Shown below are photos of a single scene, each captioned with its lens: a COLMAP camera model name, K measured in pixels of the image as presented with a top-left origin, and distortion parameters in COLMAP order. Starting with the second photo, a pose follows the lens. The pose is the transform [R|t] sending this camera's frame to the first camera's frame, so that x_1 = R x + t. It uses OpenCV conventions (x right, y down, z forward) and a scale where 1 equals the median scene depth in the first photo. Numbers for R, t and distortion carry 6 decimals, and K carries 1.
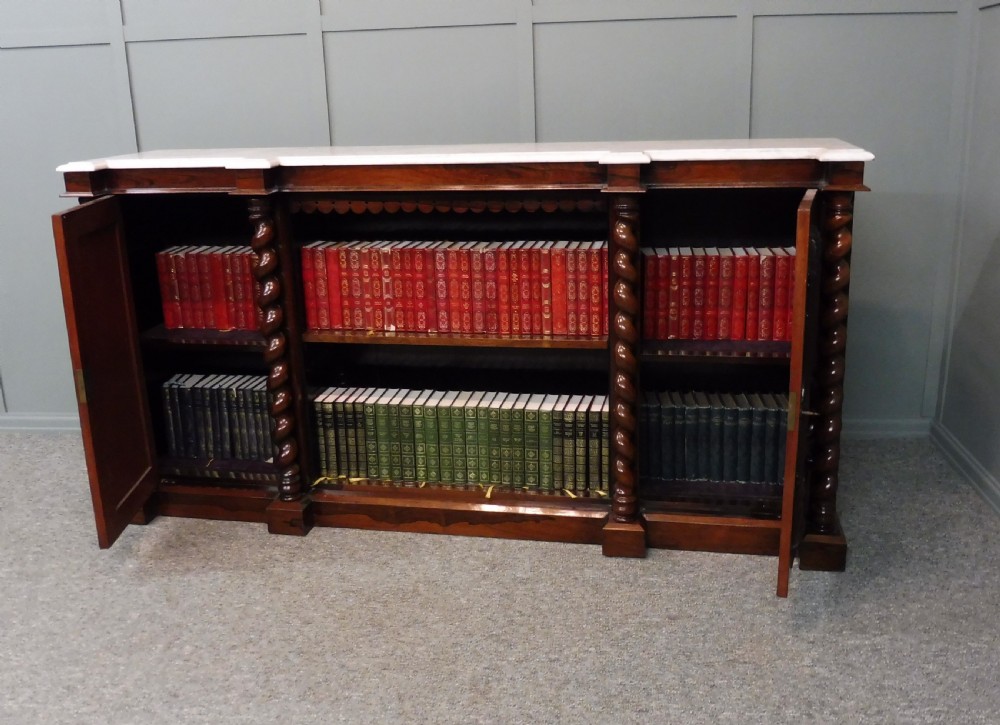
lens RADIAL K [[914.5, 0, 521.0], [0, 914.5, 318.3], [0, 0, 1]] dist [-0.045672, 0.000000]
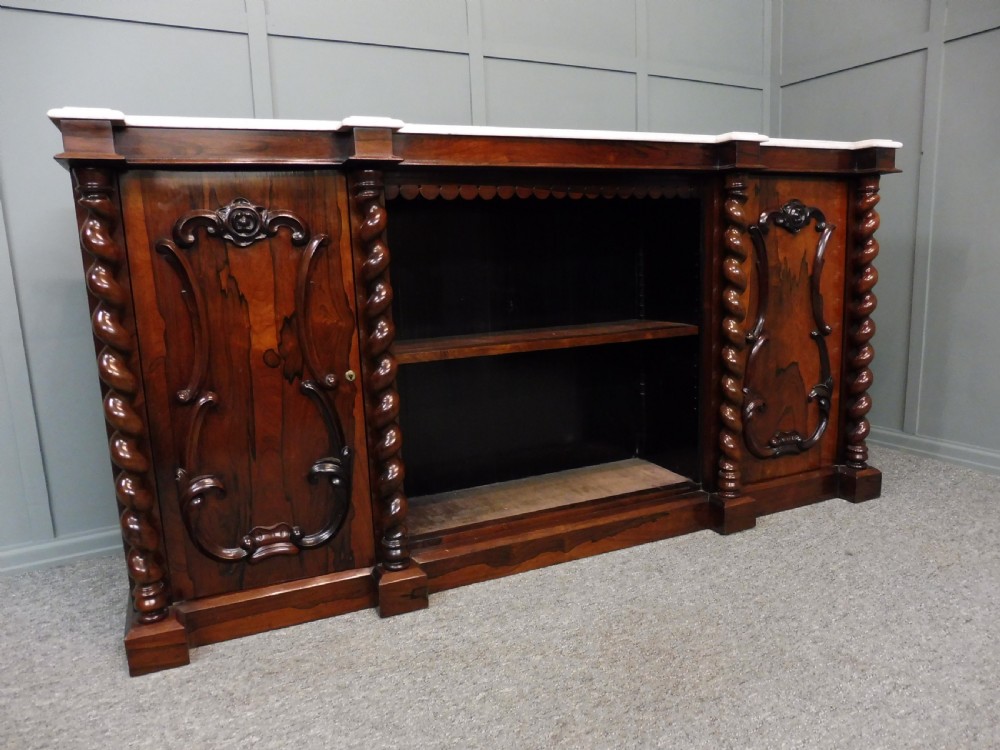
lens RADIAL K [[734.7, 0, 506.4], [0, 734.7, 379.1], [0, 0, 1]] dist [-0.052004, 0.007275]
pose [[0.819178, -0.101531, 0.564482, -0.532686], [0.155036, 0.986766, -0.047504, 0.085471], [-0.552188, 0.126430, 0.824078, 0.421180]]
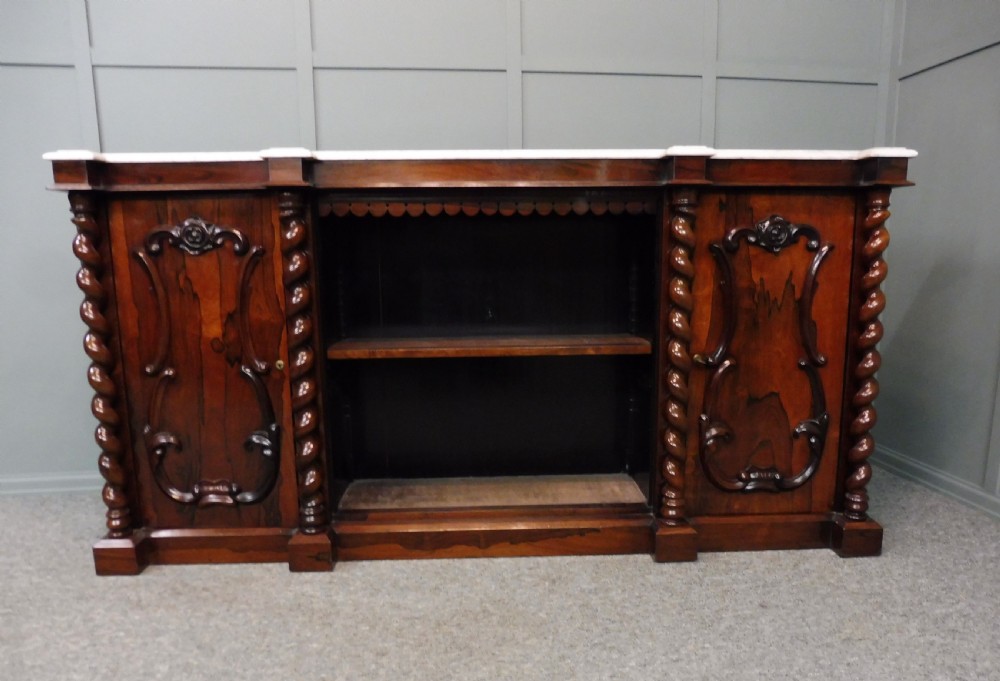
lens RADIAL K [[738.7, 0, 511.6], [0, 738.7, 386.9], [0, 0, 1]] dist [-0.050168, 0.007357]
pose [[0.974205, -0.021865, 0.224603, -0.228640], [0.037675, 0.997085, -0.066346, 0.112986], [-0.222498, 0.073096, 0.972189, 0.233572]]
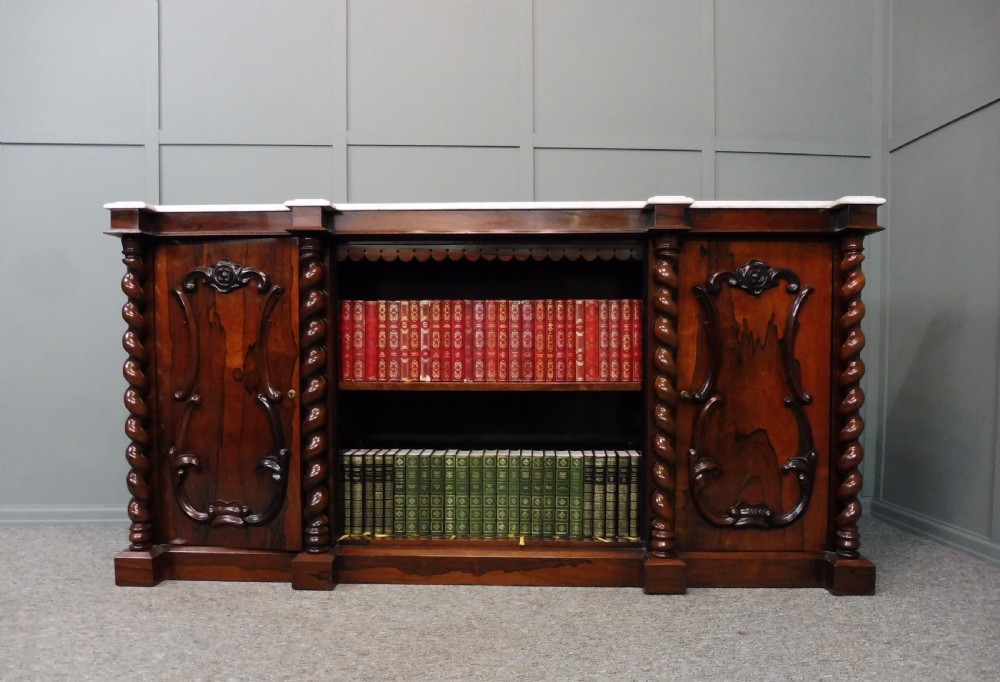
lens RADIAL K [[738.7, 0, 507.4], [0, 738.7, 376.1], [0, 0, 1]] dist [-0.050168, 0.007357]
pose [[0.988362, 0.023060, 0.150363, -0.180082], [0.009699, 0.976880, -0.213568, 0.190174], [-0.151811, 0.212541, 0.965287, 0.181984]]
